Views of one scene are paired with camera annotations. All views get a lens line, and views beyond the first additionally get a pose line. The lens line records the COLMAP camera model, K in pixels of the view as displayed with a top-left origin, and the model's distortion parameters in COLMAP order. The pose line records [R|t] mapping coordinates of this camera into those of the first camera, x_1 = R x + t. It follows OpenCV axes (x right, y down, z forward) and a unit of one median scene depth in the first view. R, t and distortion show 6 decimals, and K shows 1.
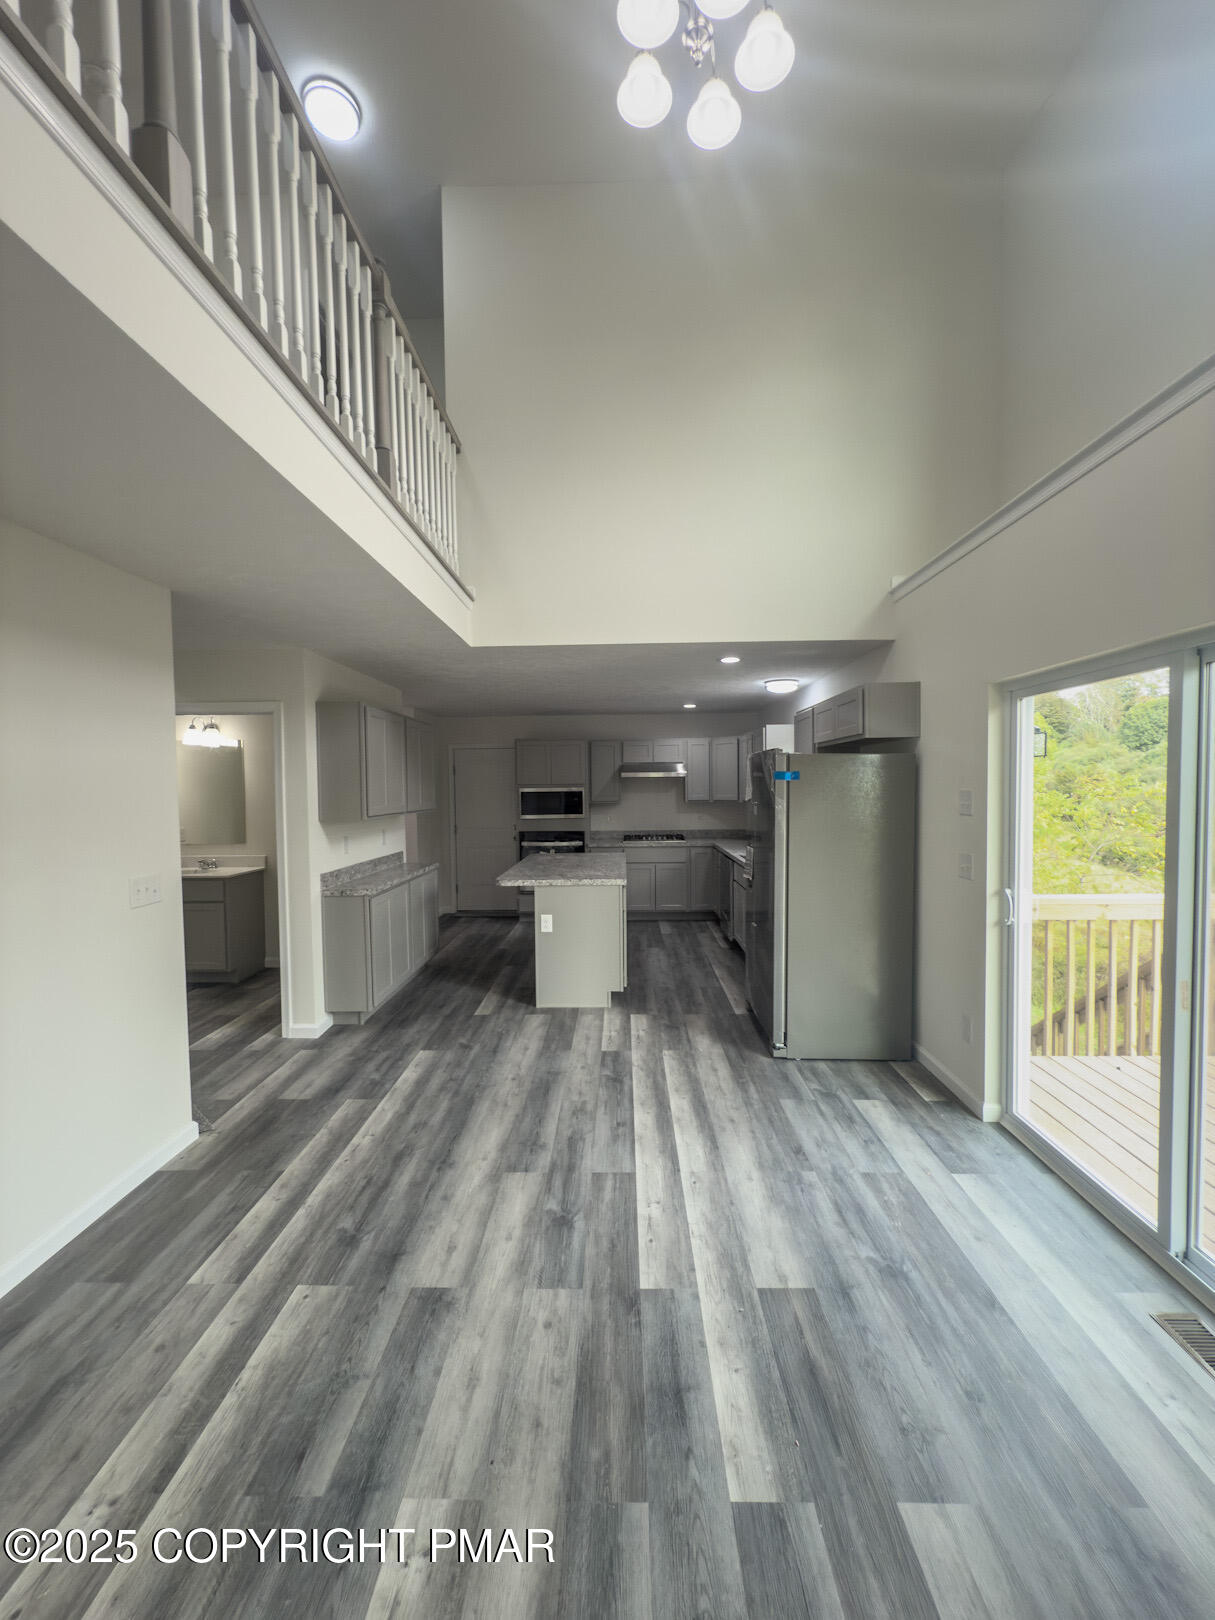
lens RADIAL K [[654.1, 0, 607.5], [0, 654.1, 810.0], [0, 0, 1]] dist [0.002459, -0.000329]
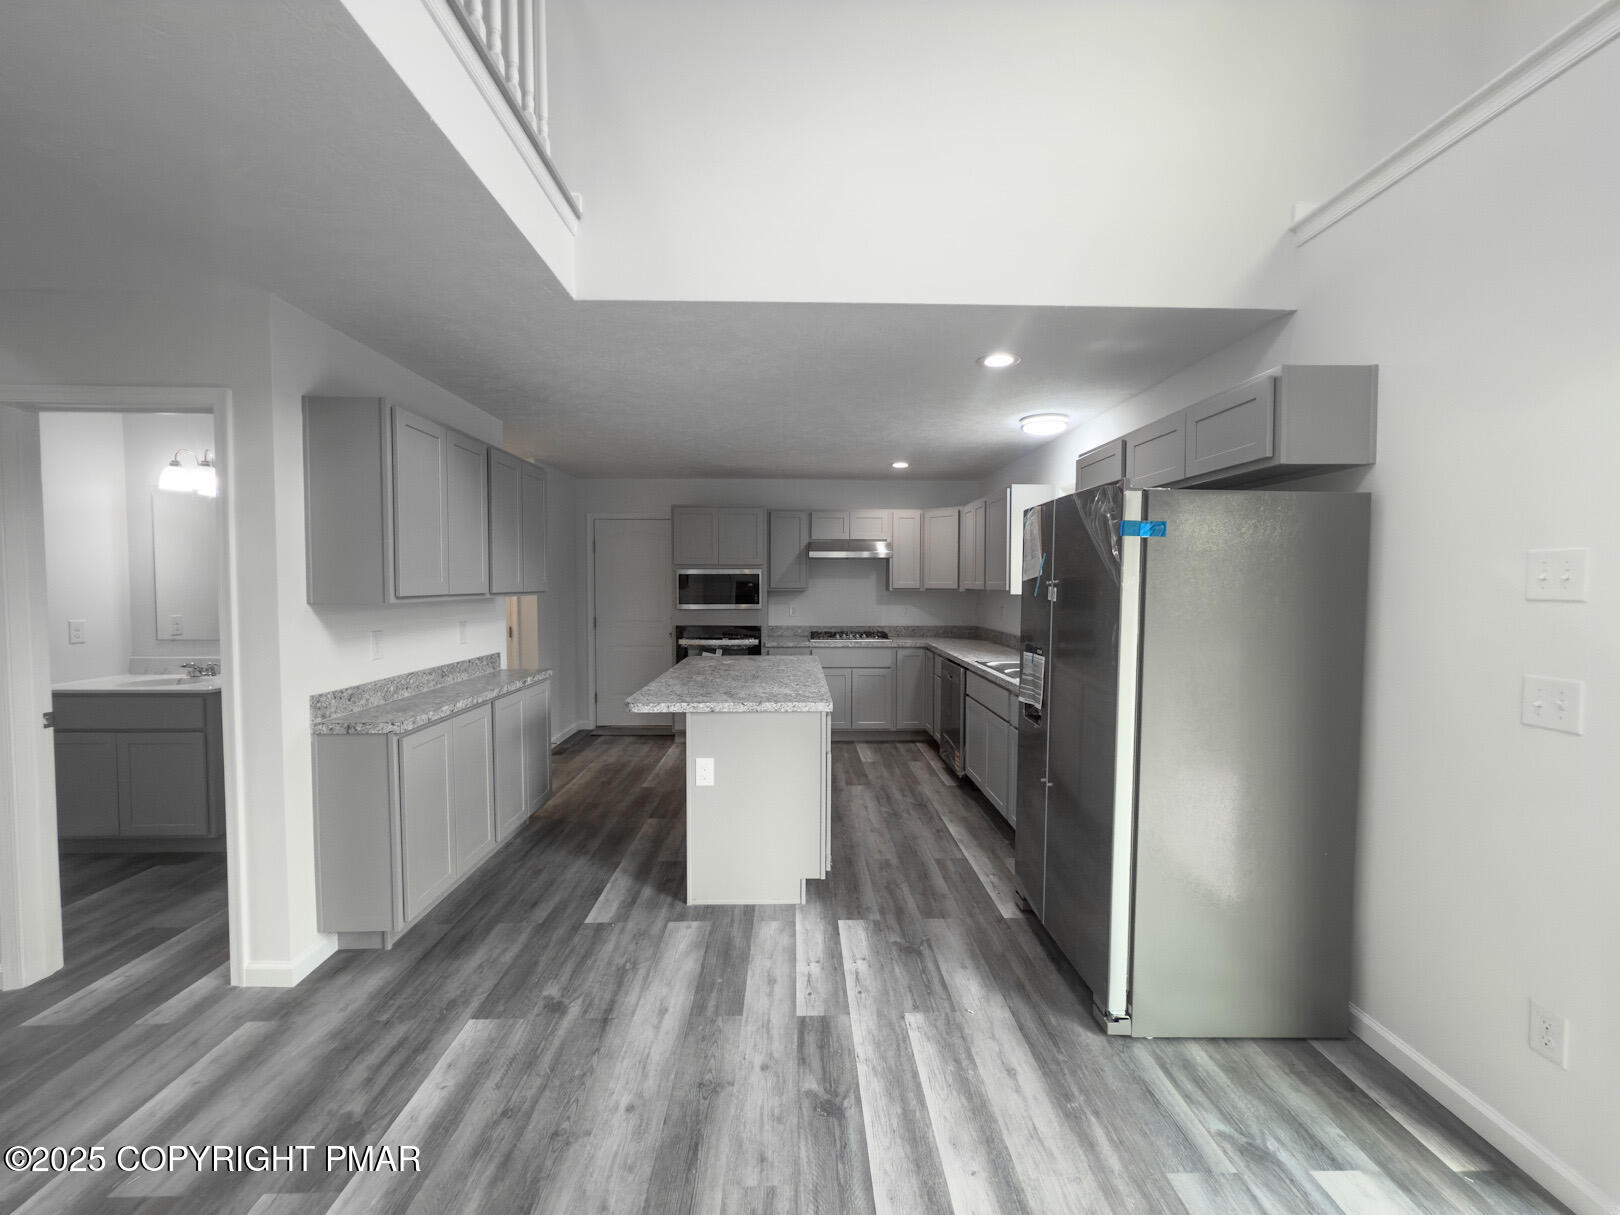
lens RADIAL K [[654.1, 0, 810.0], [0, 654.1, 607.5], [0, 0, 1]] dist [0.002459, -0.000329]
pose [[0.998759, 0.011295, 0.048515, -0.024993], [-0.011456, 0.999930, 0.003039, 0.011995], [-0.048477, -0.003591, 0.998818, 0.373099]]
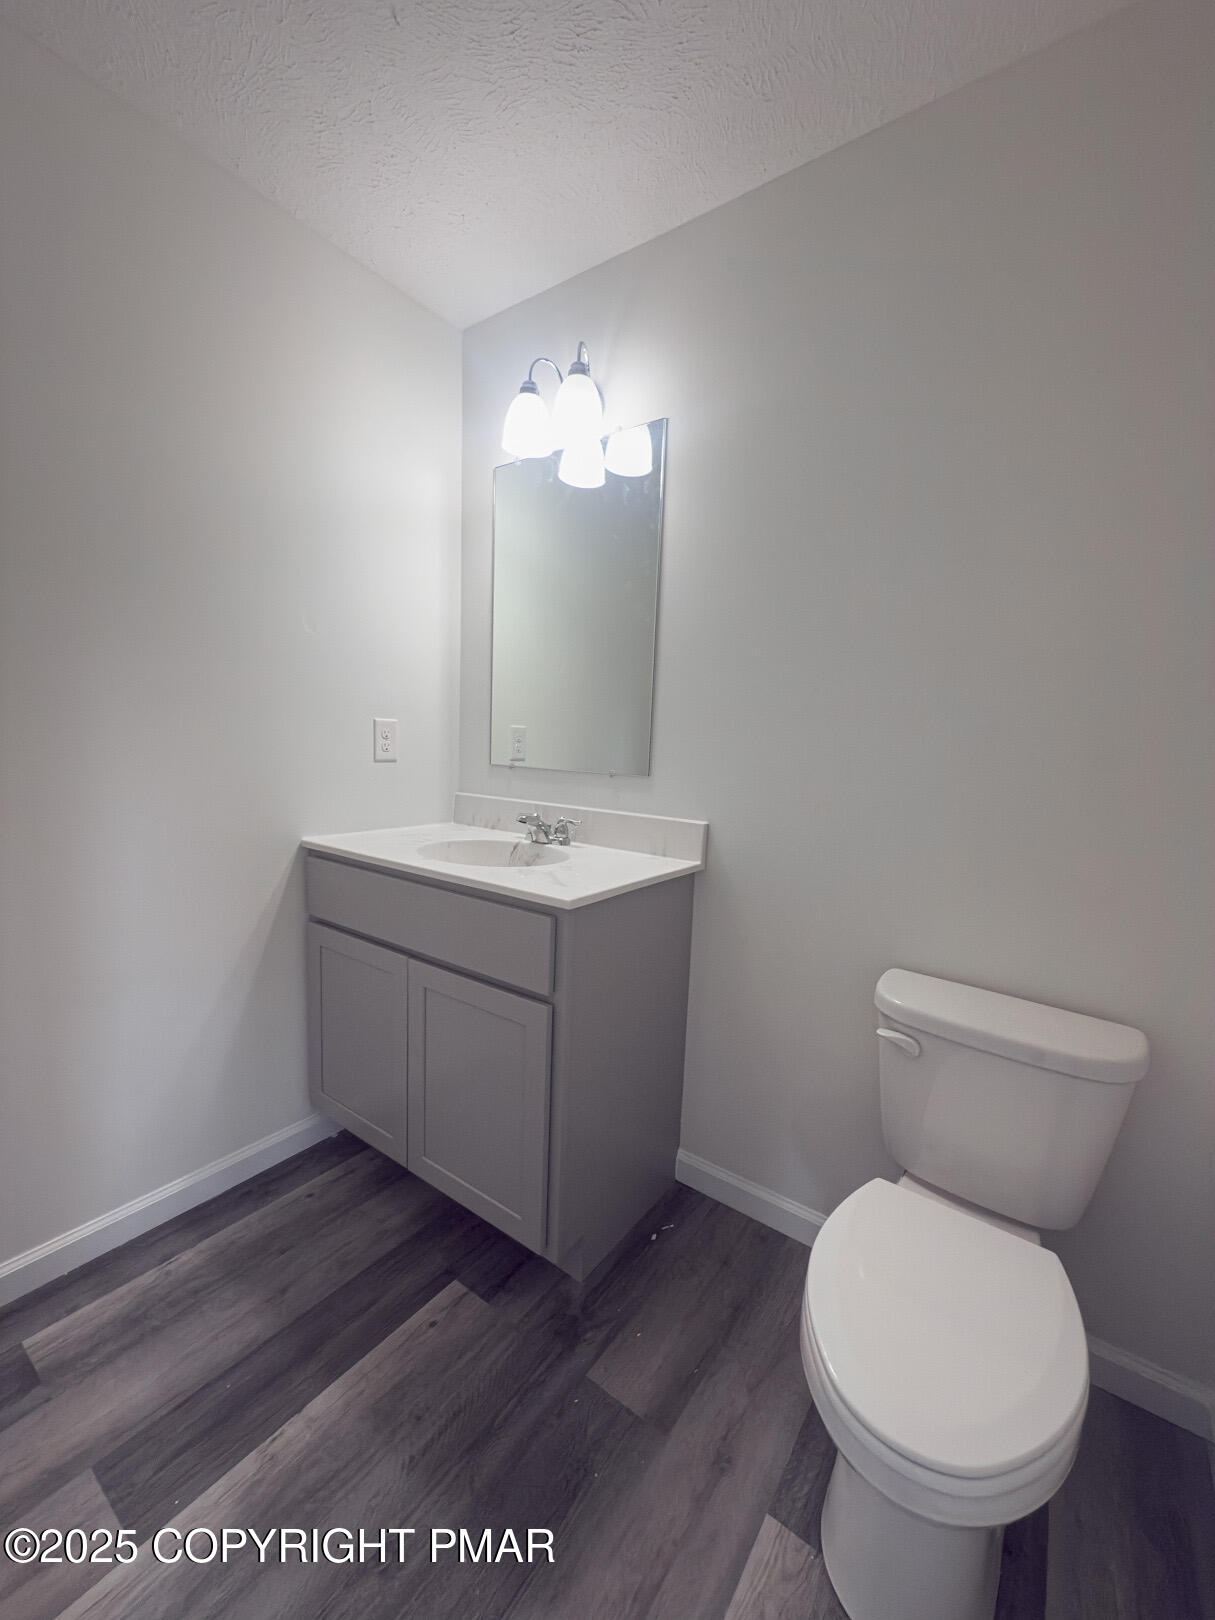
lens RADIAL K [[654.1, 0, 607.5], [0, 654.1, 810.0], [0, 0, 1]] dist [0.002459, -0.000329]
pose [[0.827471, 0.099490, -0.552624, -0.501643], [-0.063295, 0.994432, 0.084256, 0.053739], [0.557930, -0.034741, 0.829161, 0.925436]]
